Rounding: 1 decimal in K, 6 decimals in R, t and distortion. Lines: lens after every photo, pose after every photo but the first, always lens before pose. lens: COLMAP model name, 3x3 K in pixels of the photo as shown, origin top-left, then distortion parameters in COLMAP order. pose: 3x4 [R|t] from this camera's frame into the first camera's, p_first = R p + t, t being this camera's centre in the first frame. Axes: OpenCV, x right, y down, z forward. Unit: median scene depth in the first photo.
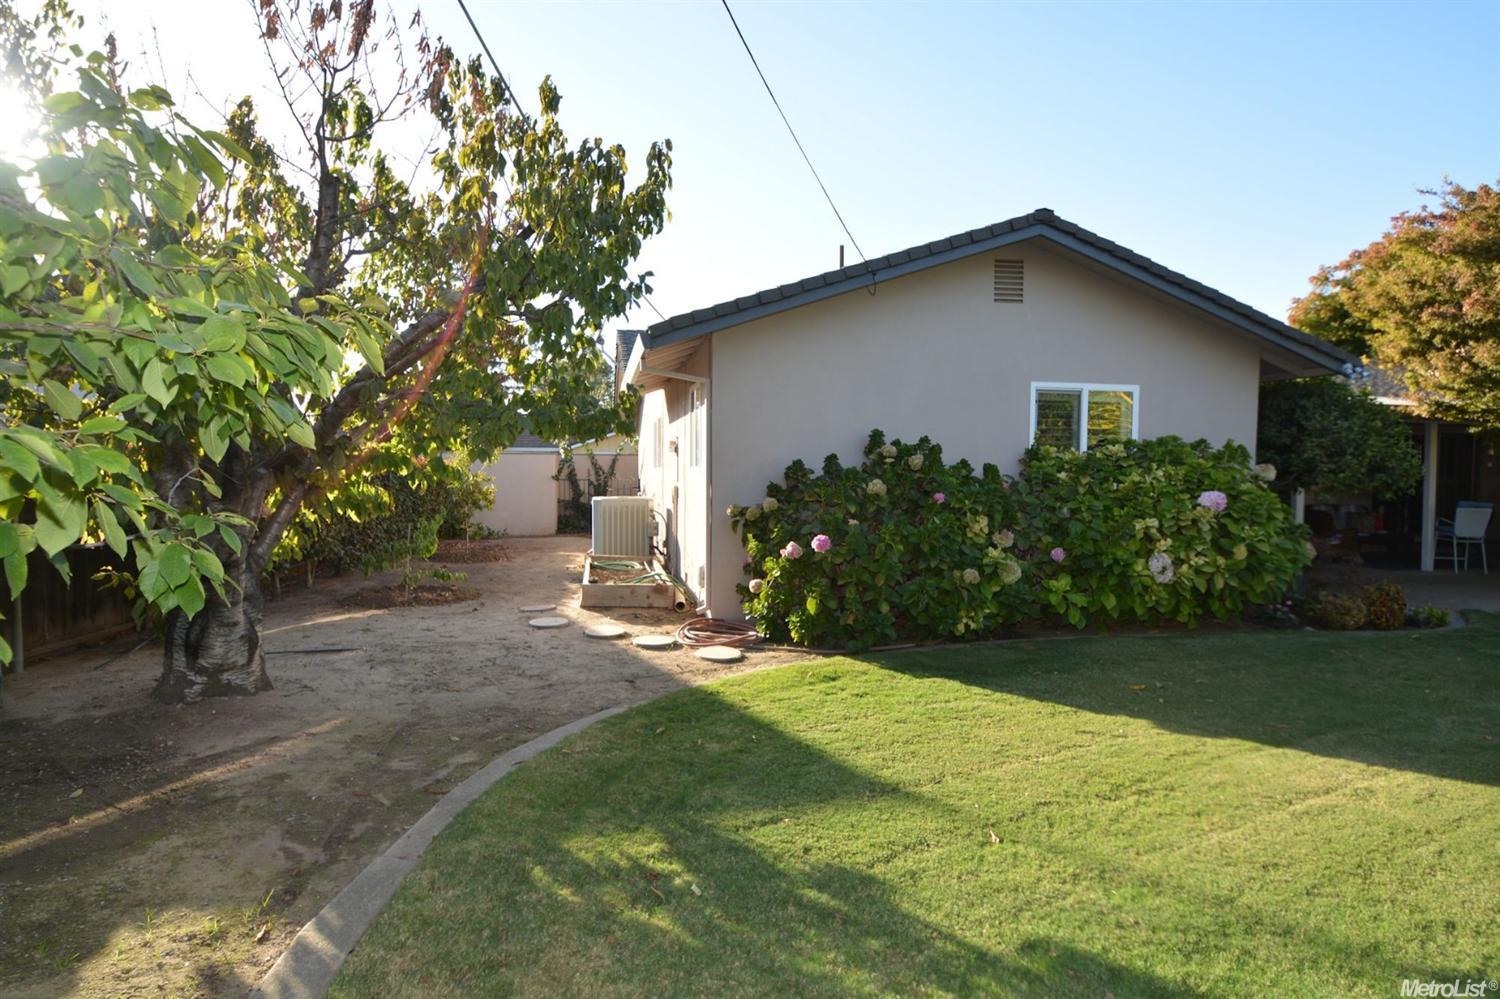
lens RADIAL K [[822.8, 0, 746.1], [0, 822.8, 503.8], [0, 0, 1]] dist [0.007642, -0.012363]
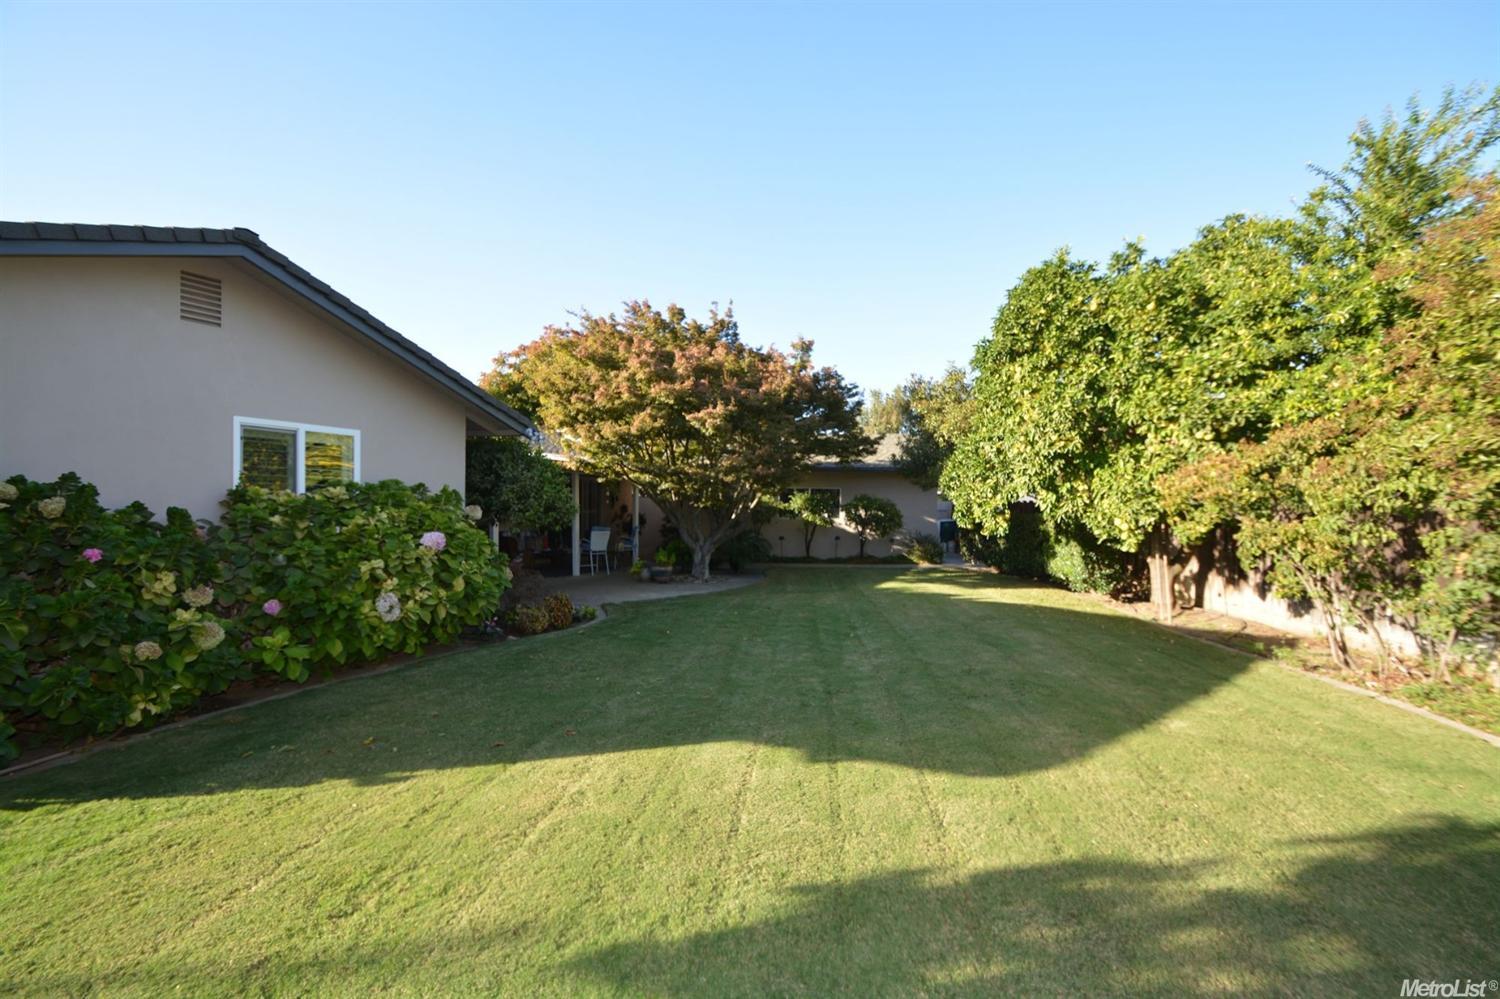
lens RADIAL K [[625.5, 0, 764.7], [0, 625.5, 506.7], [0, 0, 1]] dist [-0.014131, -0.005021]
pose [[0.519633, -0.015338, 0.854252, 0.074741], [0.030549, 0.999533, -0.000636, -0.032685], [-0.853843, 0.026427, 0.519859, 0.165946]]
